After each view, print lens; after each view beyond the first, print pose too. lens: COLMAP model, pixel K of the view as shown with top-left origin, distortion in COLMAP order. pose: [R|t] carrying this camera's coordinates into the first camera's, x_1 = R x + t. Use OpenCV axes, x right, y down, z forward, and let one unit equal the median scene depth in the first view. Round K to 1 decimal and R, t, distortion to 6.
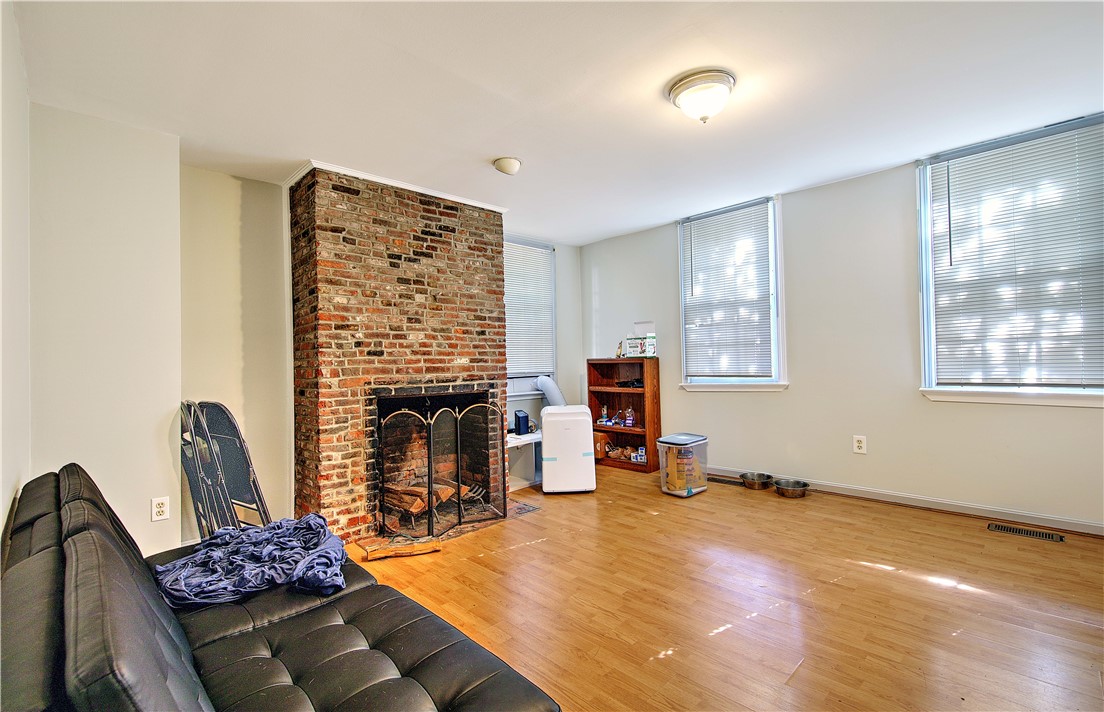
lens RADIAL K [[485.9, 0, 552.8], [0, 485.9, 355.8], [0, 0, 1]] dist [0.000409, 0.000048]
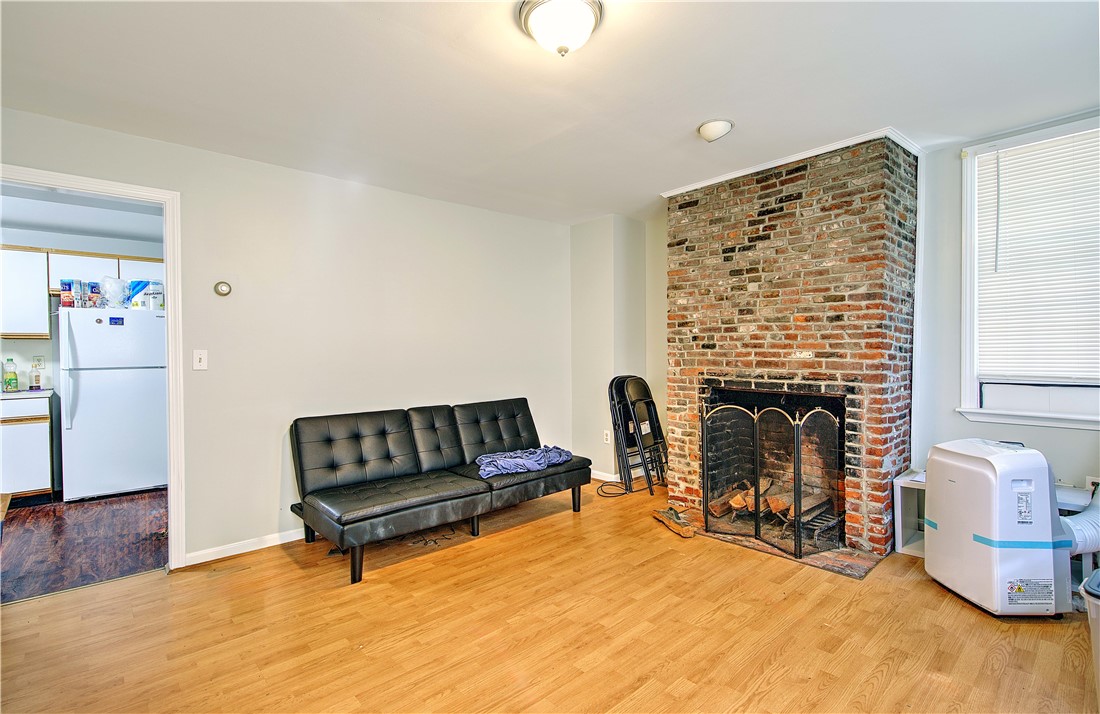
lens RADIAL K [[507.3, 0, 550.8], [0, 507.3, 357.5], [0, 0, 1]] dist [0.000259, -0.000403]
pose [[-0.045408, 0.036306, -0.998309, 0.718198], [0.021062, 0.999152, 0.035378, -0.025536], [0.998746, -0.019420, -0.046134, 0.645906]]
